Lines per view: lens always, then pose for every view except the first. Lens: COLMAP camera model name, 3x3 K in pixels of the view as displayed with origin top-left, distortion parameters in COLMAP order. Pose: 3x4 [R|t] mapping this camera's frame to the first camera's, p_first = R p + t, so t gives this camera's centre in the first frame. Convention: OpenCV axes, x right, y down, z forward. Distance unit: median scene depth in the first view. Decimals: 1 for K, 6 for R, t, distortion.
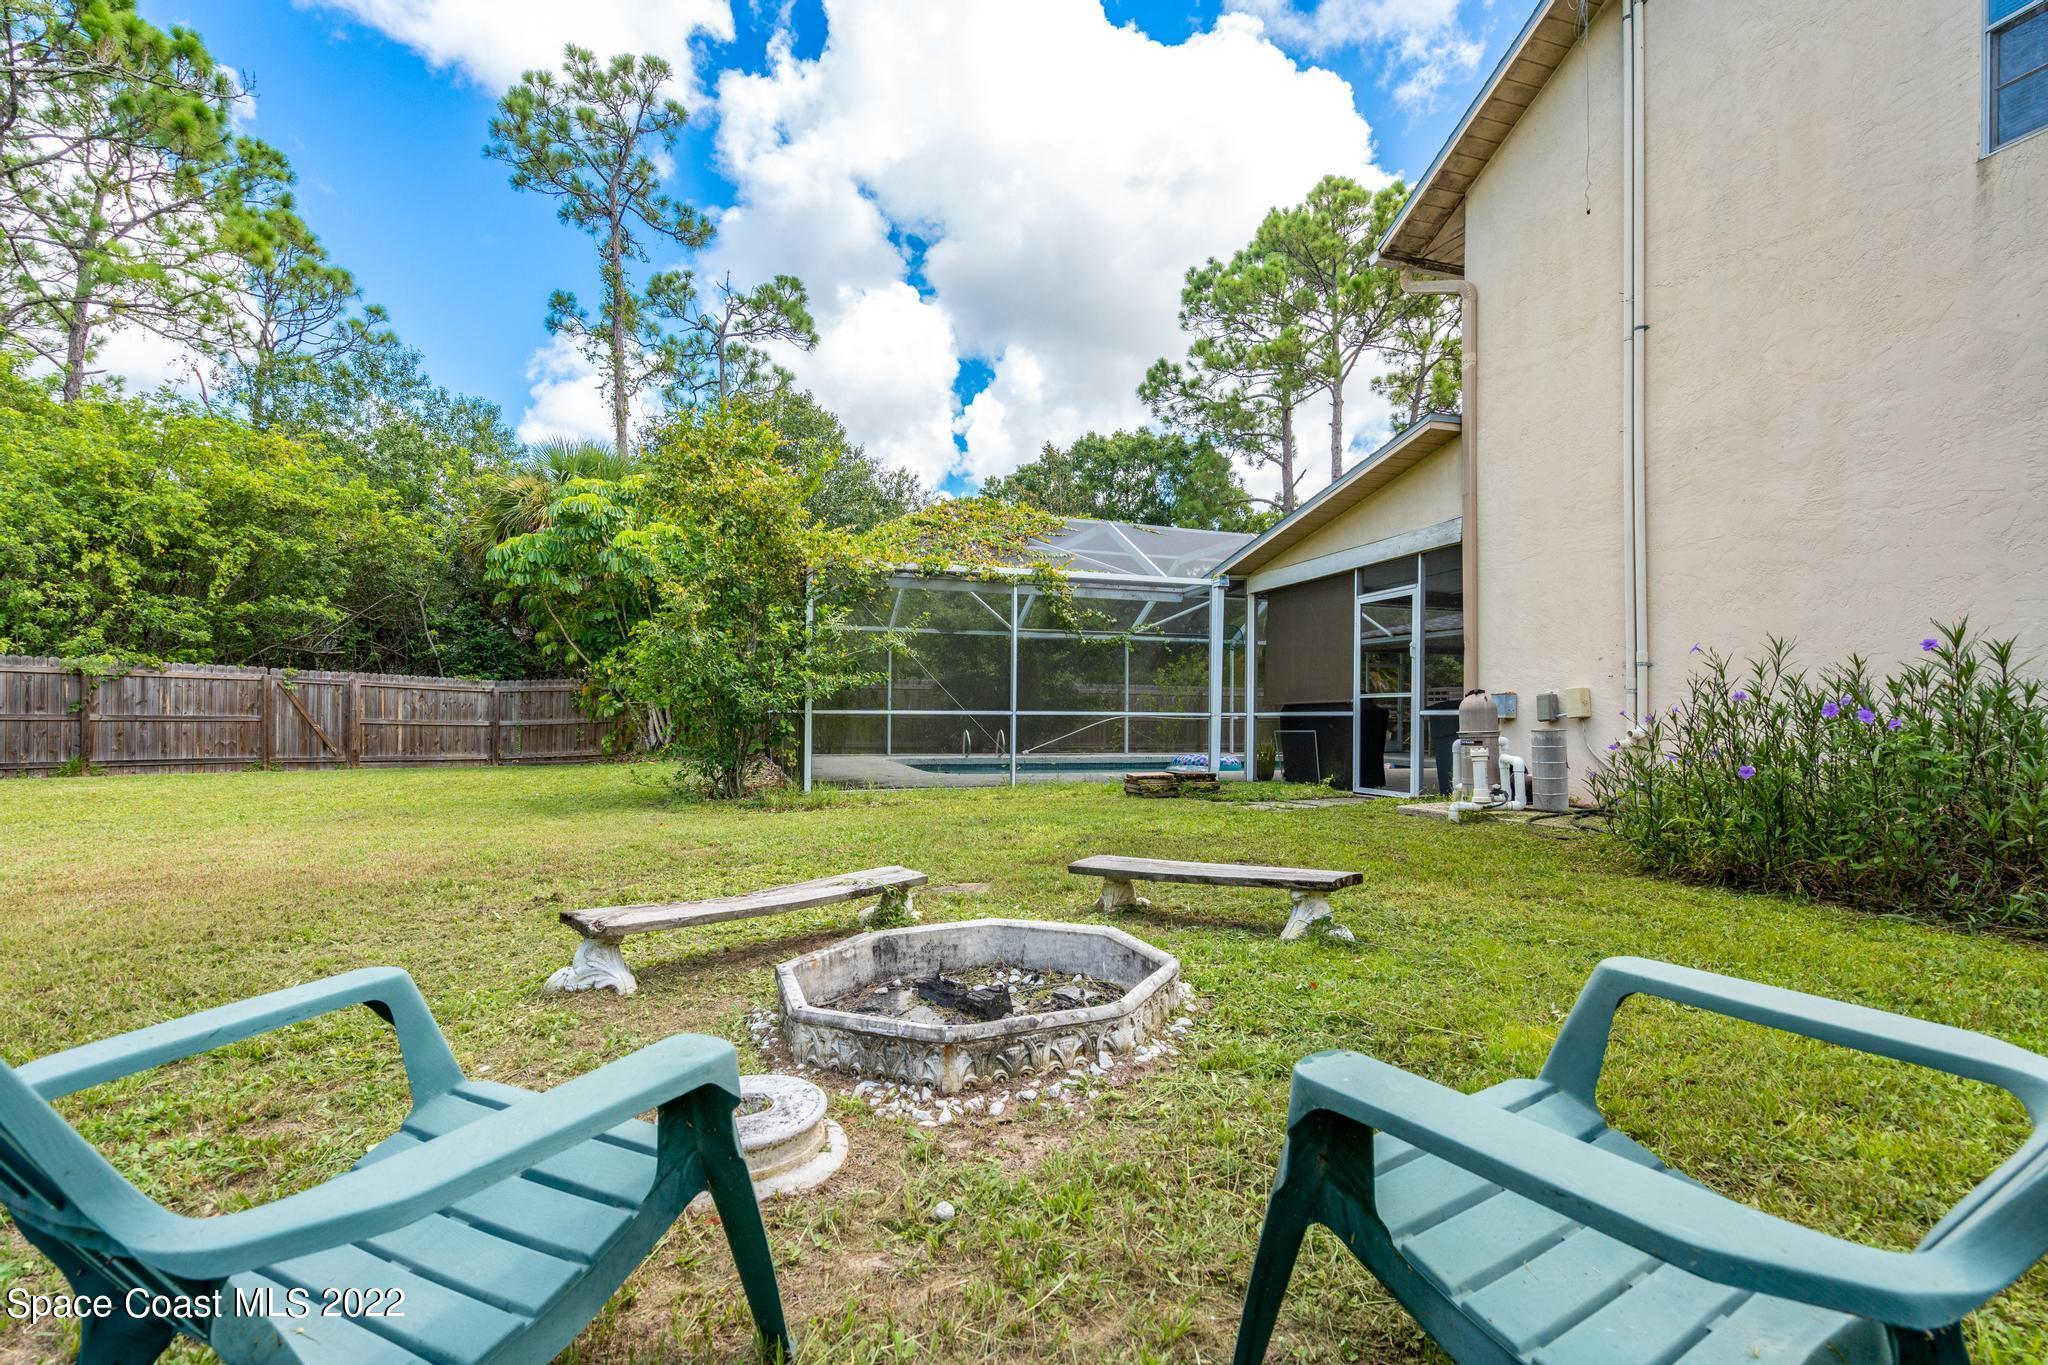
lens RADIAL K [[963.6, 0, 1022.1], [0, 963.6, 711.9], [0, 0, 1]] dist [0.001231, -0.000026]
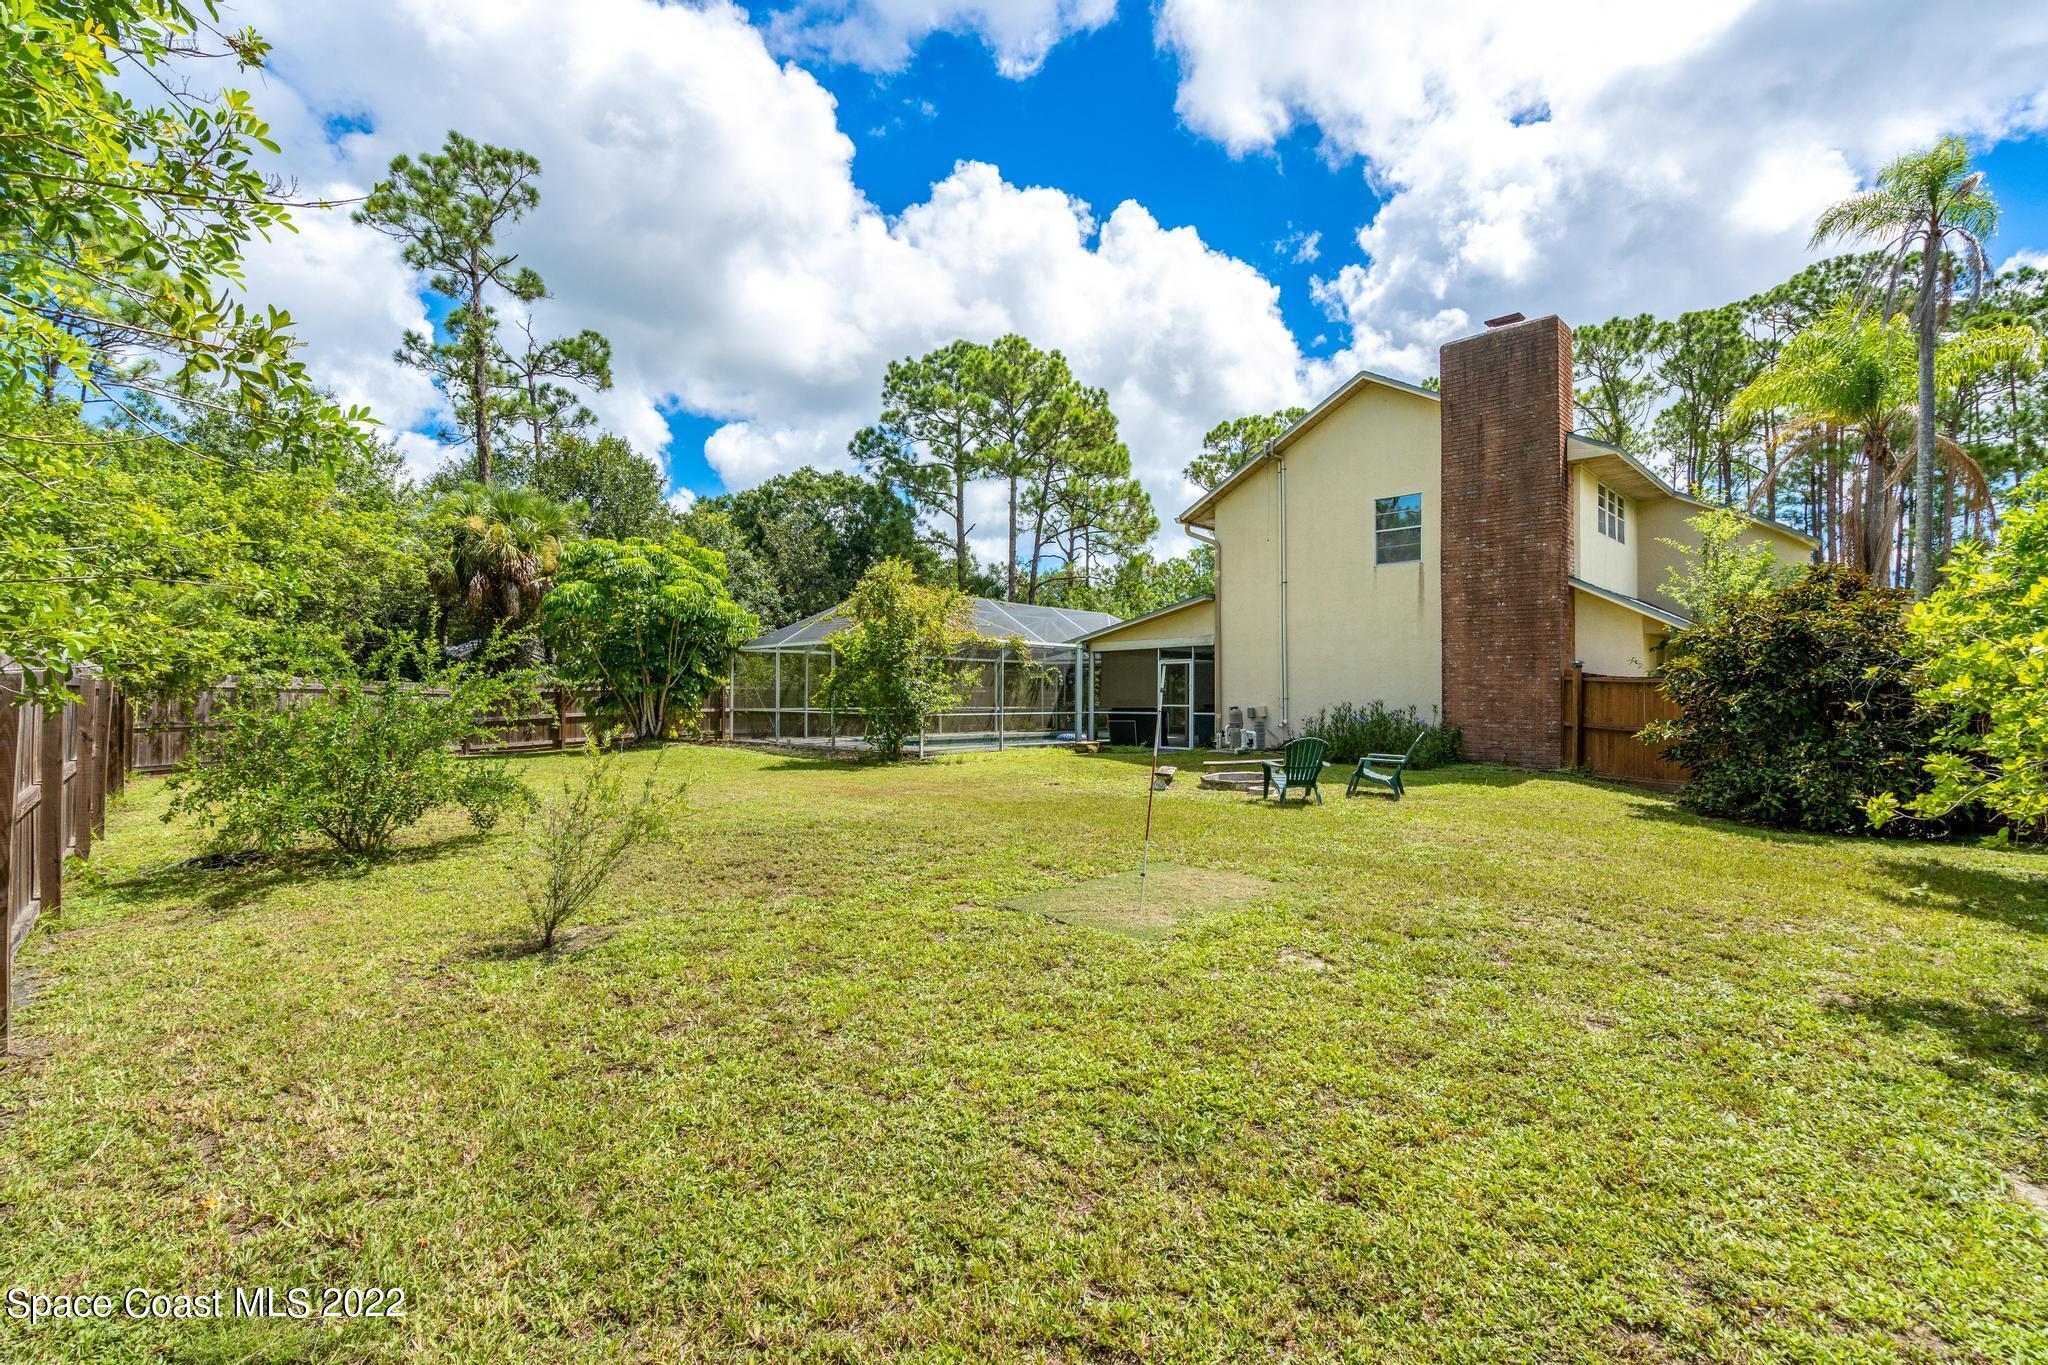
lens RADIAL K [[938.4, 0, 1024.0], [0, 938.4, 682.5], [0, 0, 1]] dist [0.004392, -0.000079]
pose [[0.888575, 0.007162, 0.458676, -0.799564], [-0.002873, 0.999945, -0.010047, -0.039549], [-0.458723, 0.007610, 0.888547, -0.680884]]
